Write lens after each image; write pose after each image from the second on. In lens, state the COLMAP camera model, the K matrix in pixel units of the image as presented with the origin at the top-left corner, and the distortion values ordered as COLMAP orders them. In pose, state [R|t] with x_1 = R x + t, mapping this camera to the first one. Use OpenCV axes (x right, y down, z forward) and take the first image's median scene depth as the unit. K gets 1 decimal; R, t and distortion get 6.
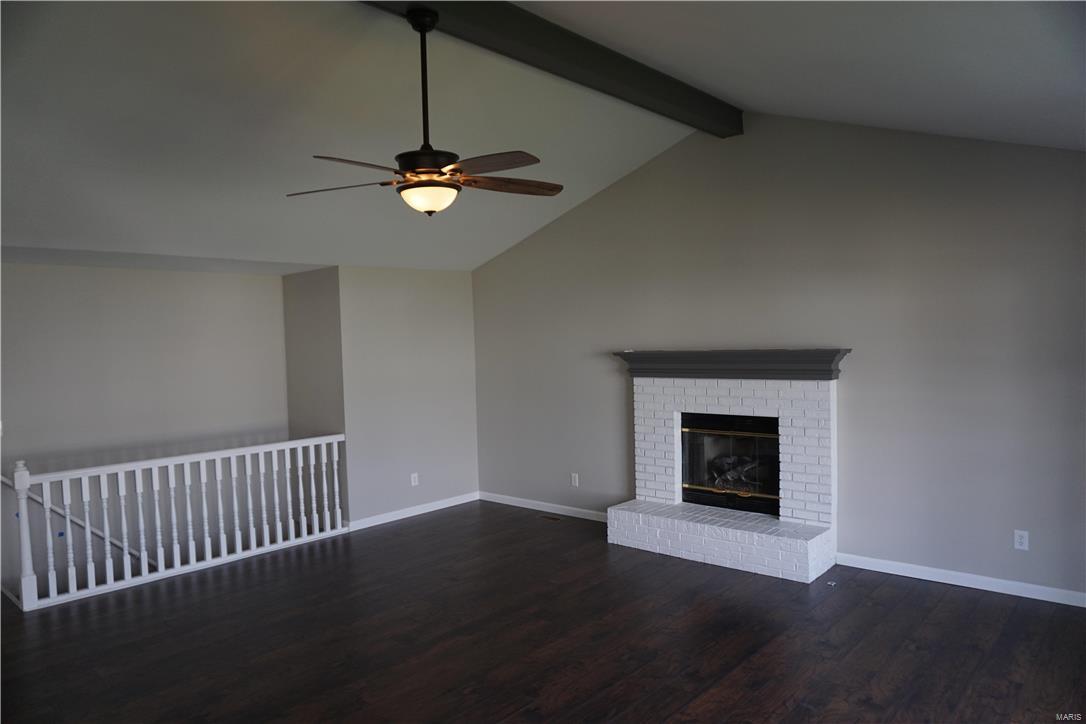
lens RADIAL K [[719.6, 0, 549.5], [0, 719.6, 365.2], [0, 0, 1]] dist [-0.042334, 0.008649]
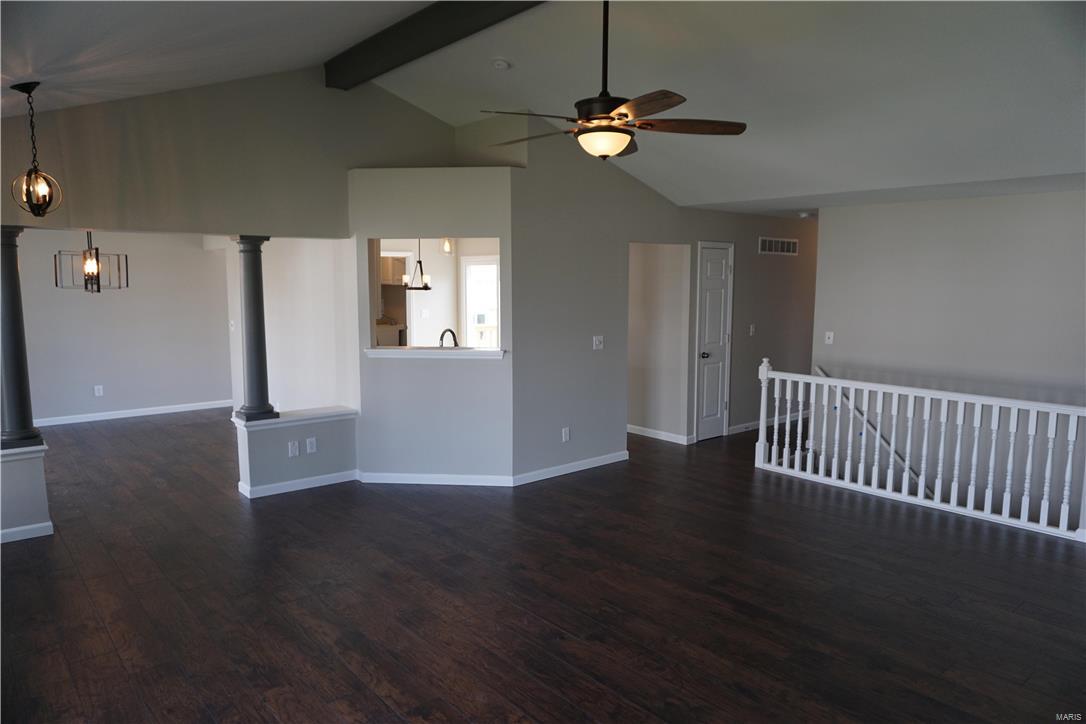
lens RADIAL K [[719.6, 0, 546.2], [0, 719.6, 362.4], [0, 0, 1]] dist [-0.042334, 0.008649]
pose [[-0.135306, 0.142725, -0.980470, 0.604873], [-0.040556, 0.987943, 0.149410, -0.042122], [0.989974, 0.059980, -0.127886, 0.694486]]
